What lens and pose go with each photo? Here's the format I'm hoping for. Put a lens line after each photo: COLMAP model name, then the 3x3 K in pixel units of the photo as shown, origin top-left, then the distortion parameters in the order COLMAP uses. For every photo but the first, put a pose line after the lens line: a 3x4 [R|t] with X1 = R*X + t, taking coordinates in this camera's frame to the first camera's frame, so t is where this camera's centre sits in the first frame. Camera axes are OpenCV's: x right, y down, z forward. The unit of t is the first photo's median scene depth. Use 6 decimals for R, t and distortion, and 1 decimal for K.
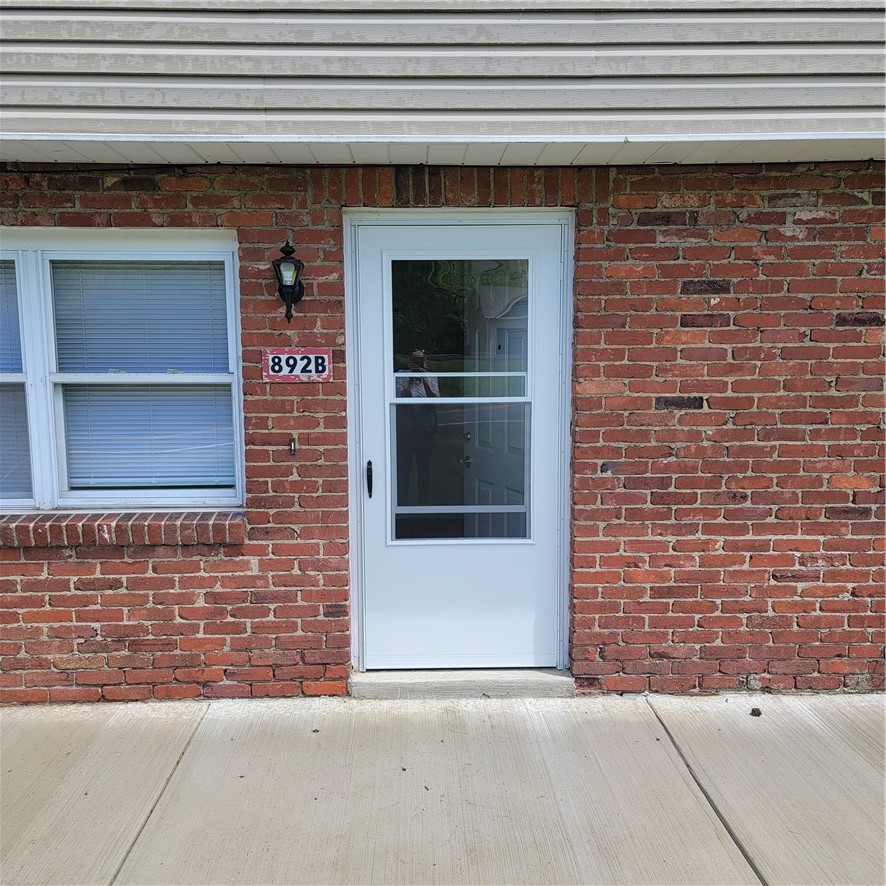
lens RADIAL K [[822.0, 0, 445.4], [0, 822.0, 449.6], [0, 0, 1]] dist [0.075782, -0.011116]
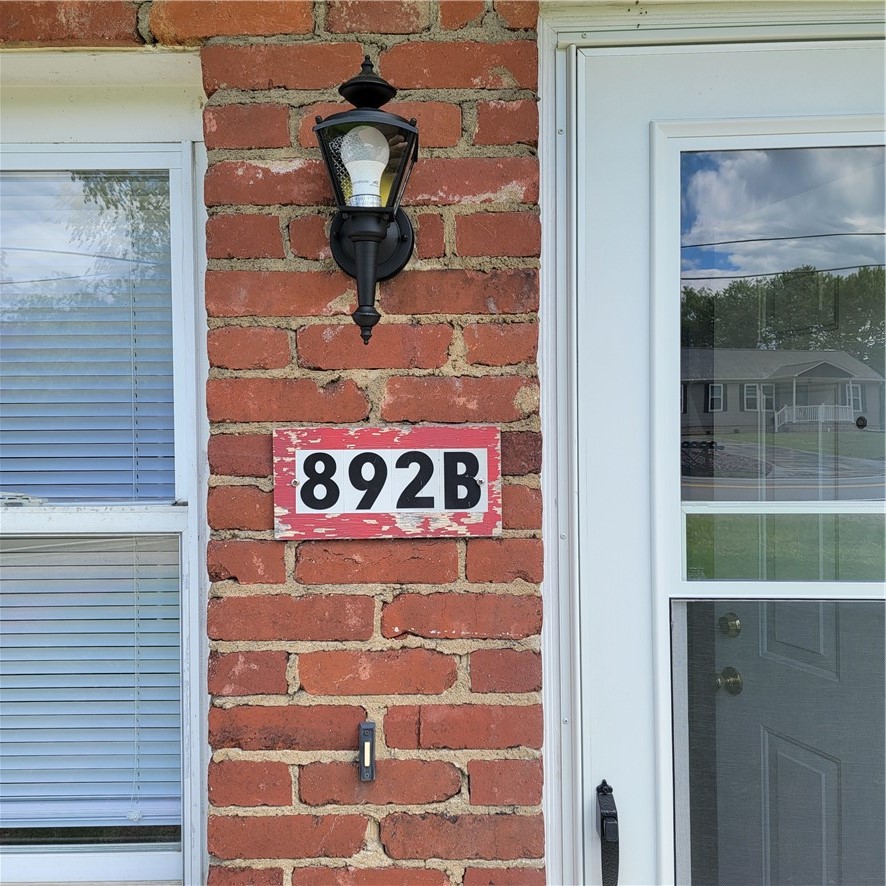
lens RADIAL K [[825.1, 0, 441.9], [0, 825.1, 455.4], [0, 0, 1]] dist [0.107119, -0.128927]
pose [[0.998985, -0.002695, -0.044970, -0.145490], [-0.002022, 0.994522, -0.104505, -0.080495], [0.045005, 0.104489, 0.993507, 0.696401]]
